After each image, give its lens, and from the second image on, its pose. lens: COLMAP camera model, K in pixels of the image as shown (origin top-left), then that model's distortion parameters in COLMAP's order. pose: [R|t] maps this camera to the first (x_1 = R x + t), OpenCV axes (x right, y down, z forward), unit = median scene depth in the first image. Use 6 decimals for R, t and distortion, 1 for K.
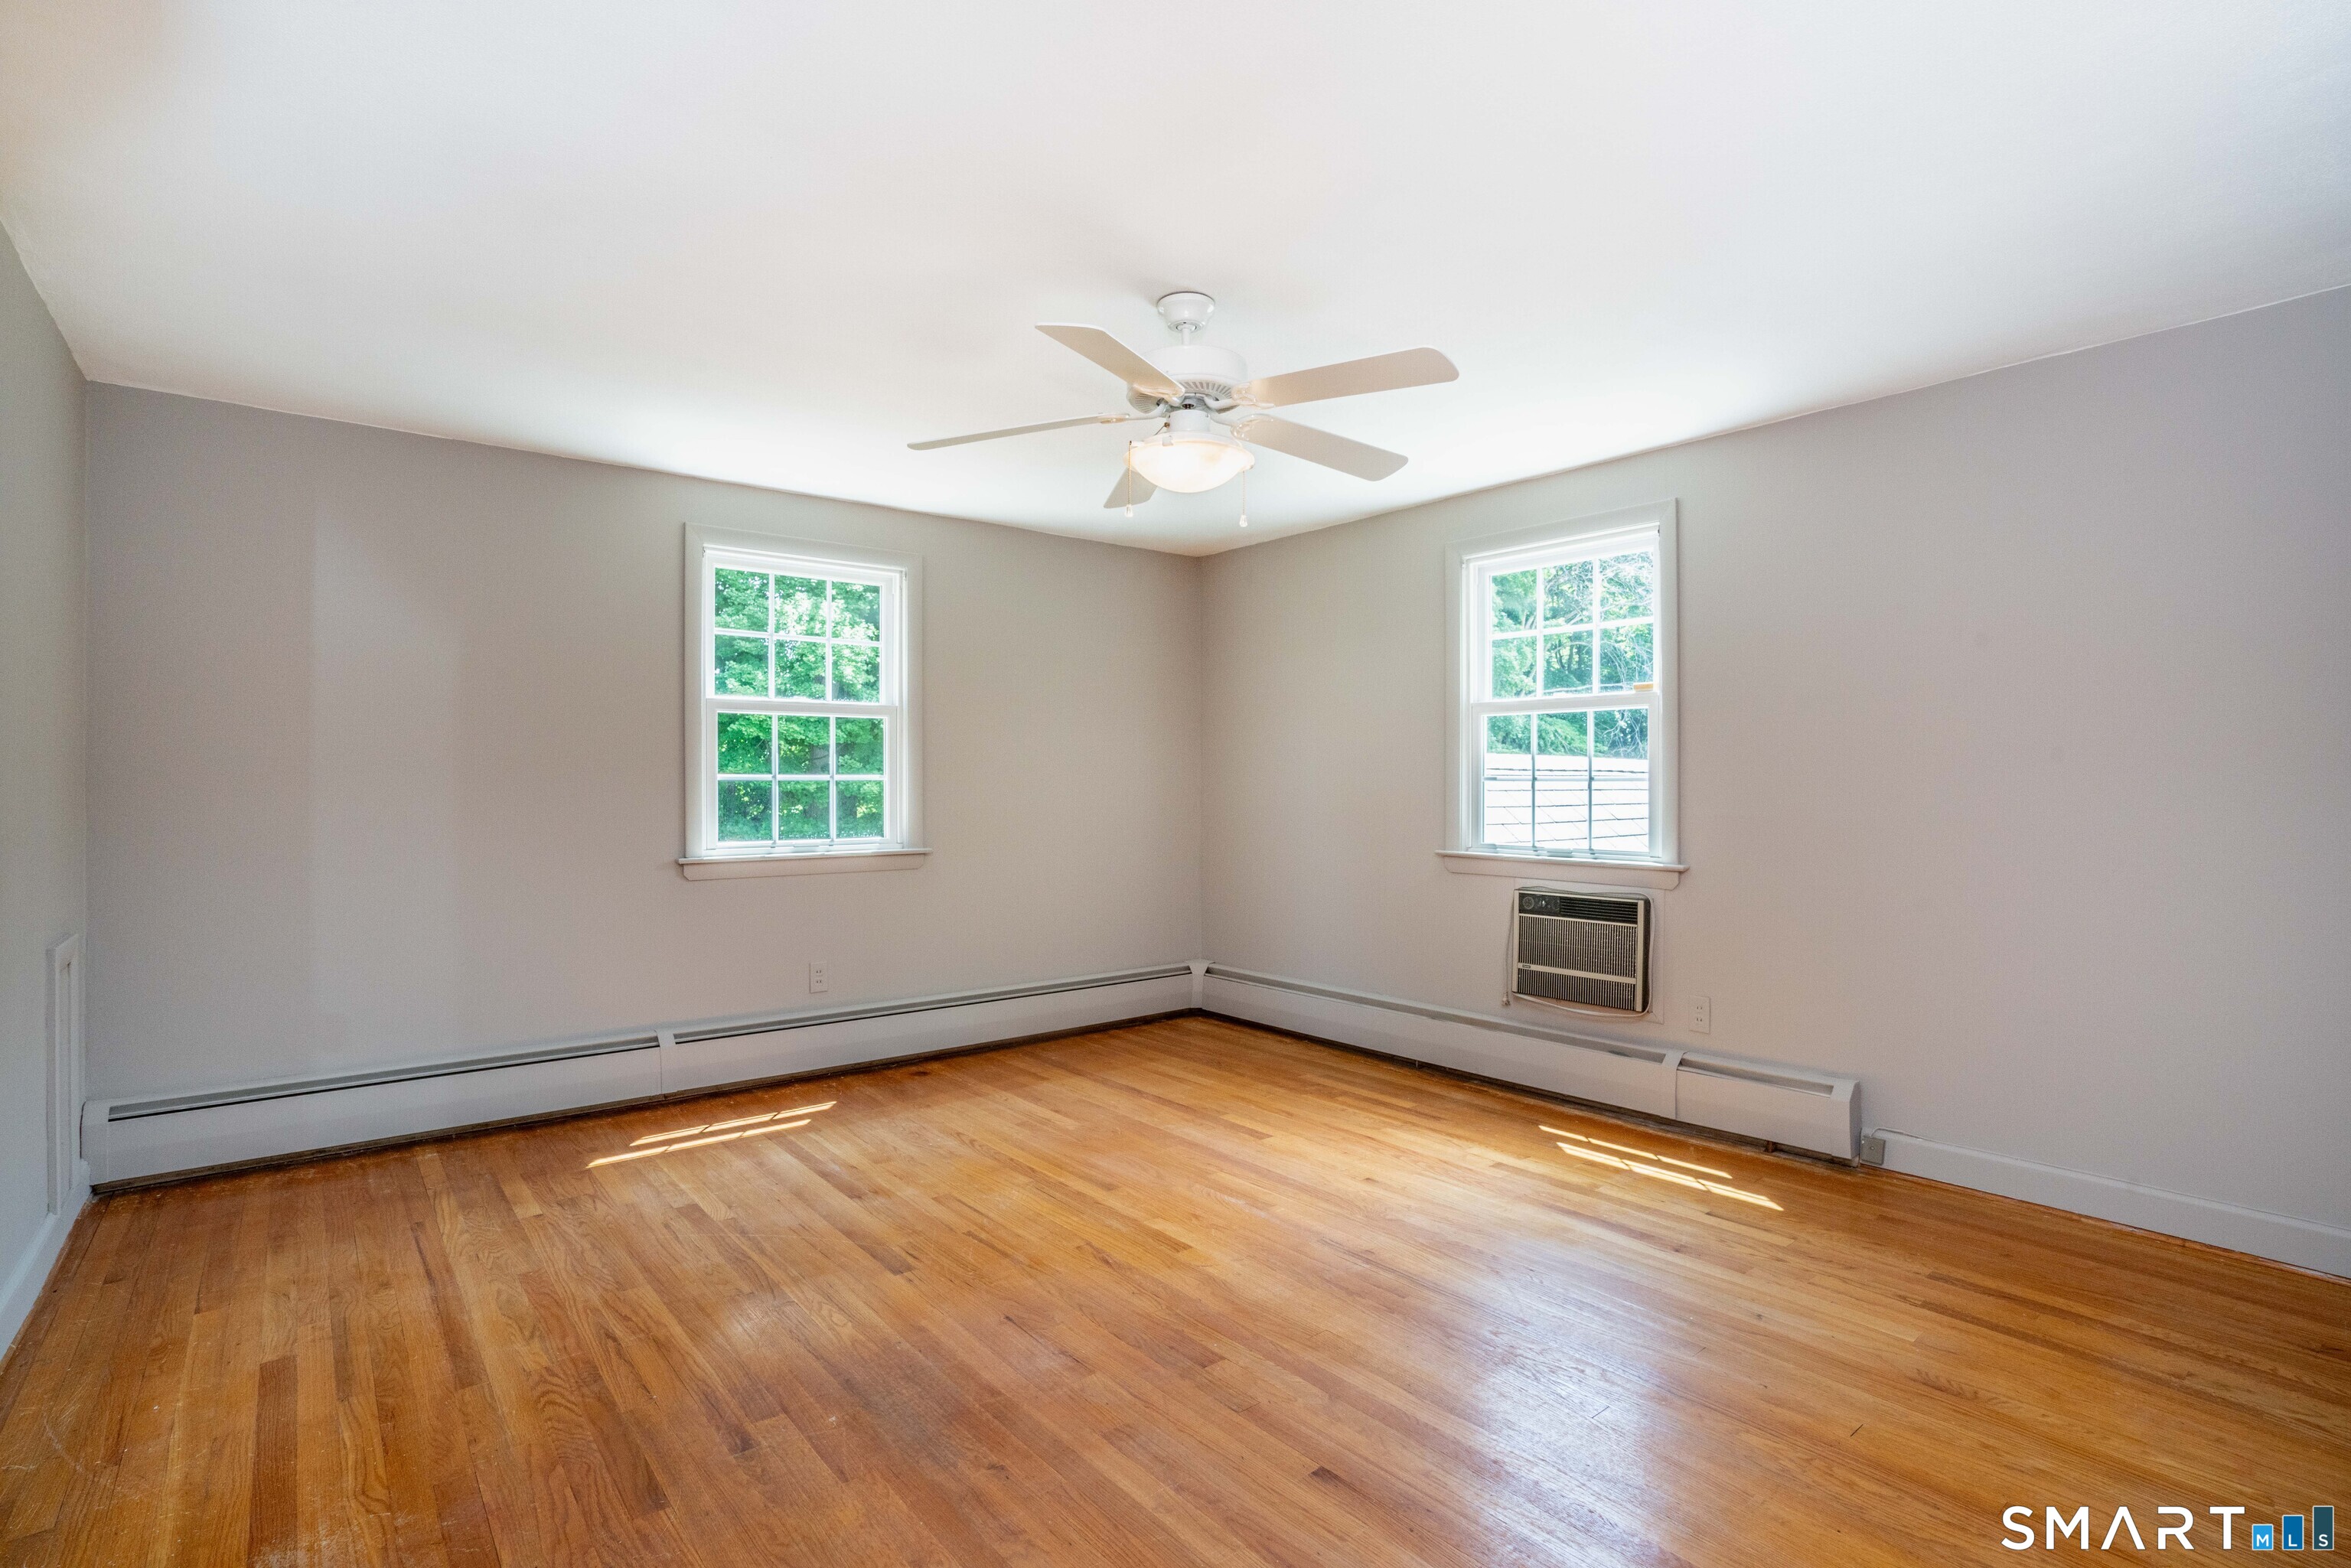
lens RADIAL K [[1149.9, 0, 1183.9], [0, 1149.9, 775.4], [0, 0, 1]] dist [-0.023372, -0.000060]
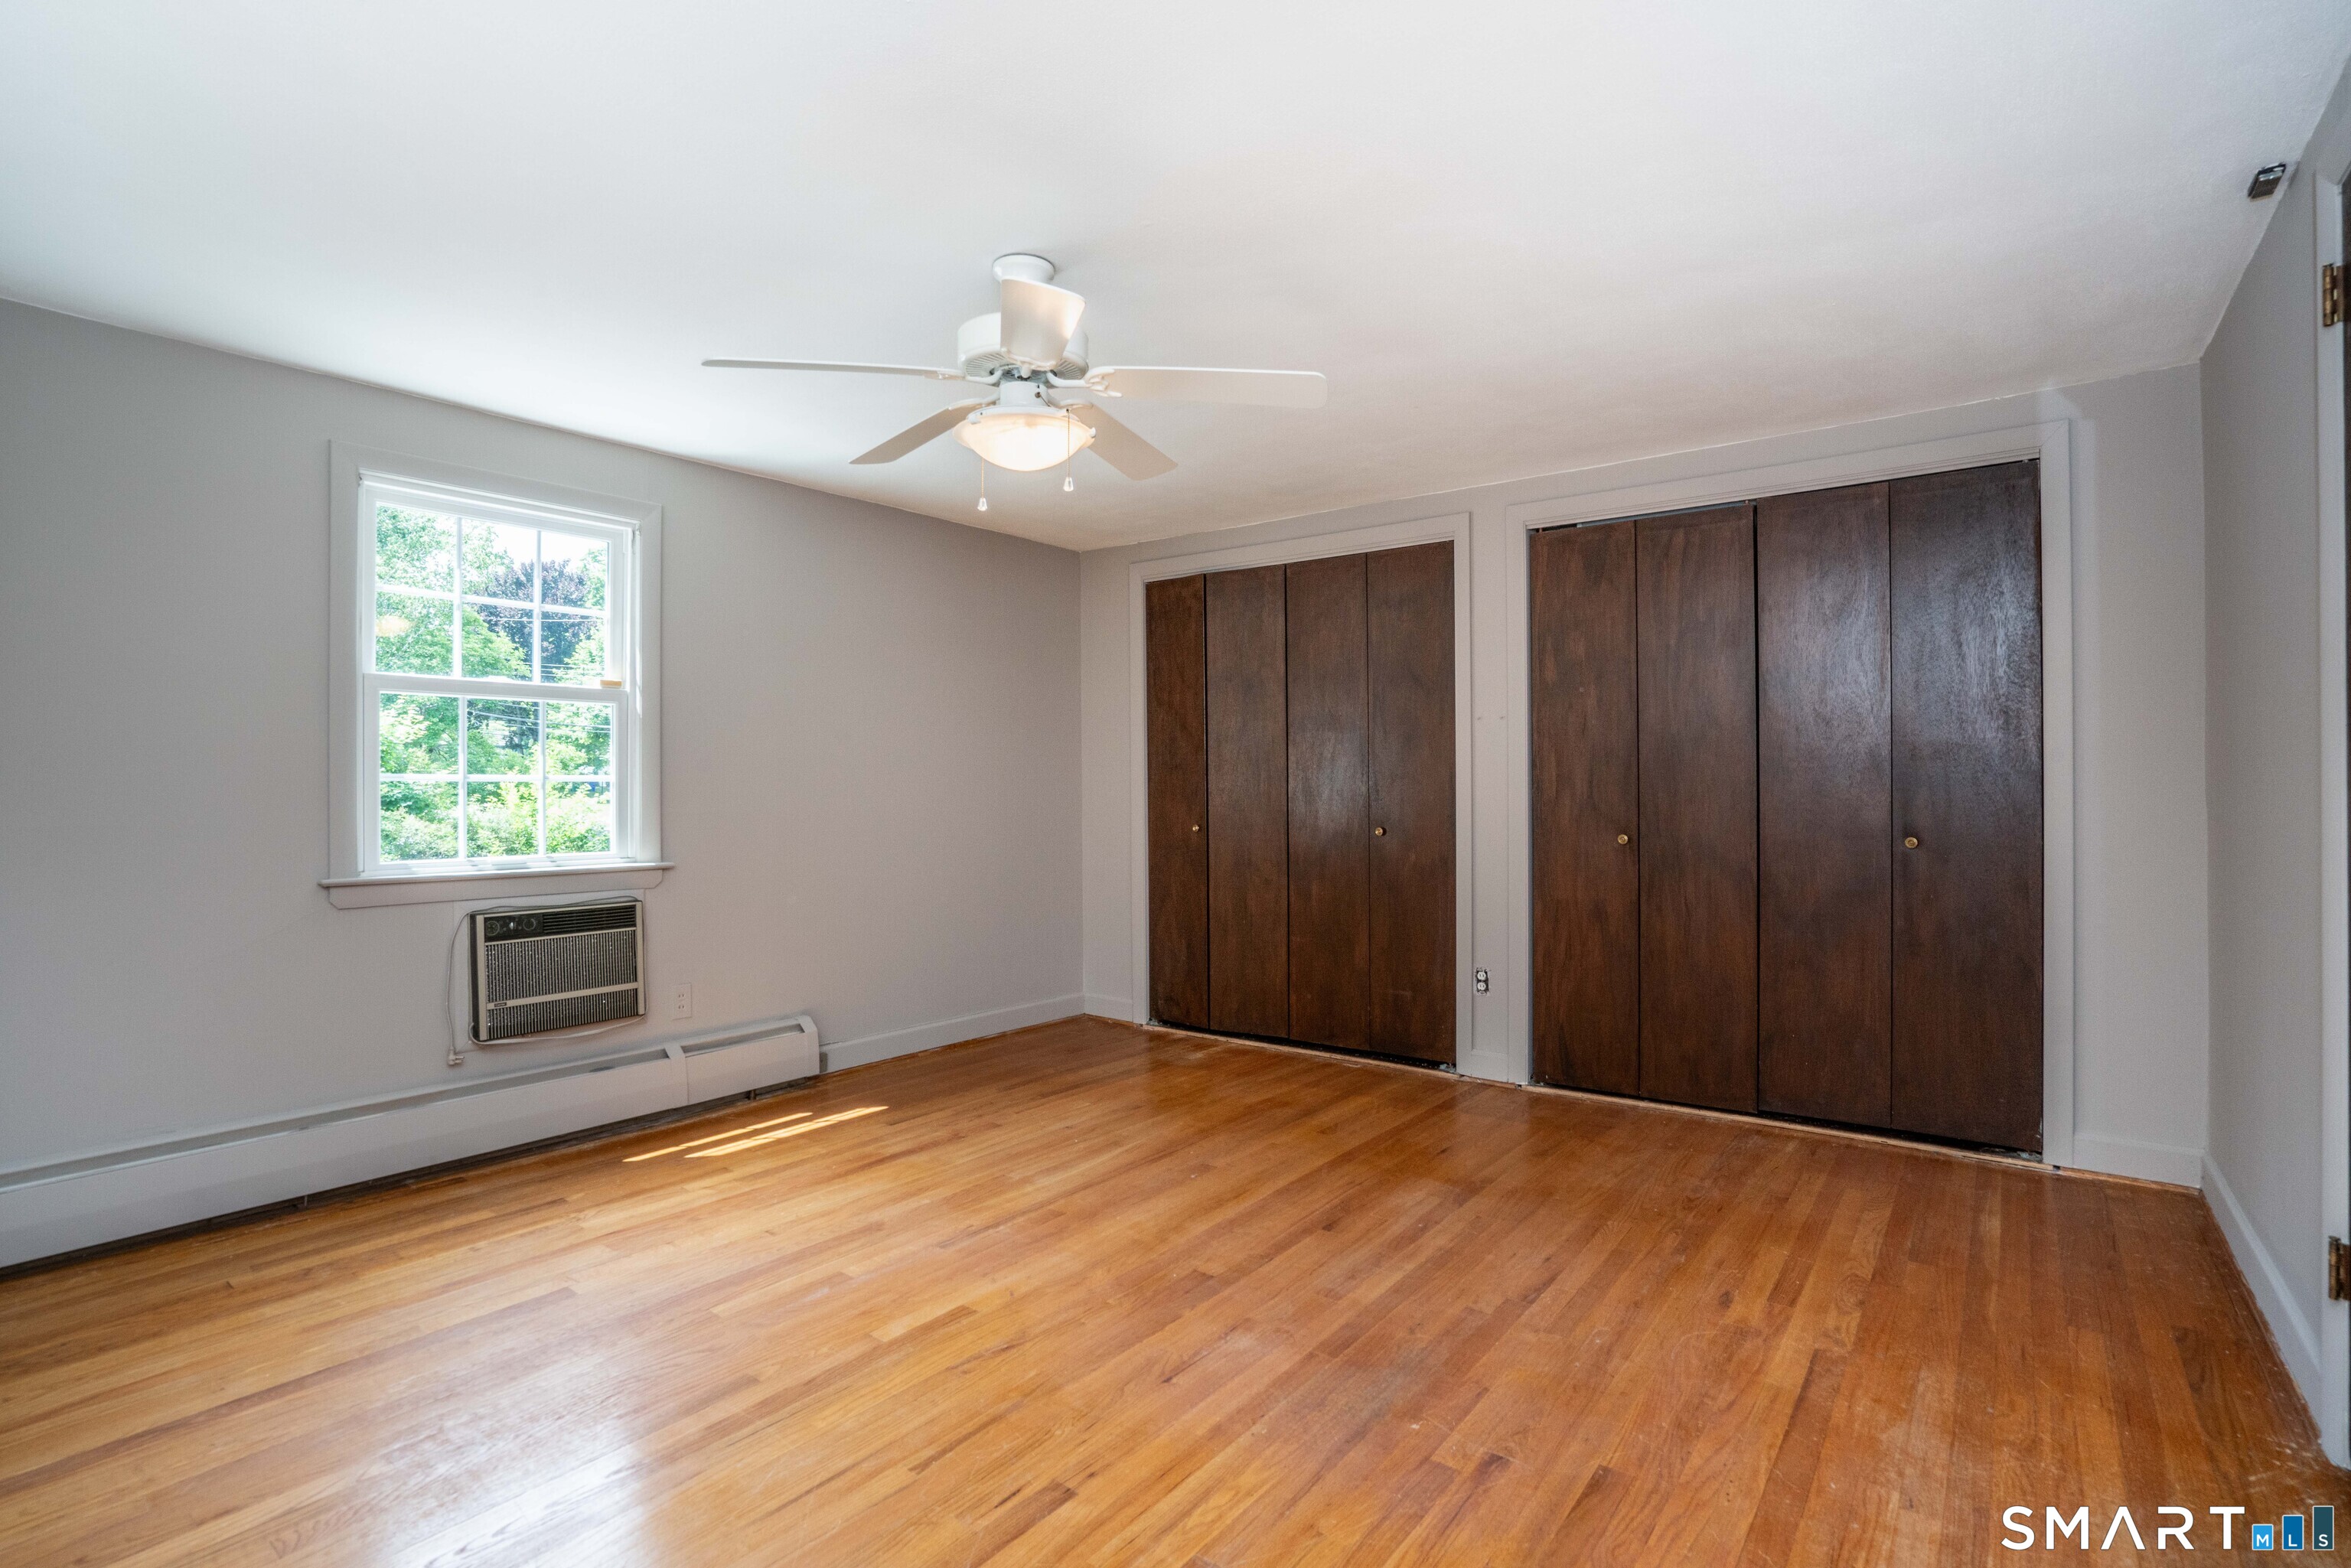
lens RADIAL K [[1149.9, 0, 1172.7], [0, 1149.9, 792.2], [0, 0, 1]] dist [-0.023372, -0.000060]
pose [[-0.258861, -0.000409, 0.965914, -0.763997], [-0.008297, 0.999964, -0.001800, 0.014208], [-0.965879, -0.008480, -0.258855, 0.926967]]
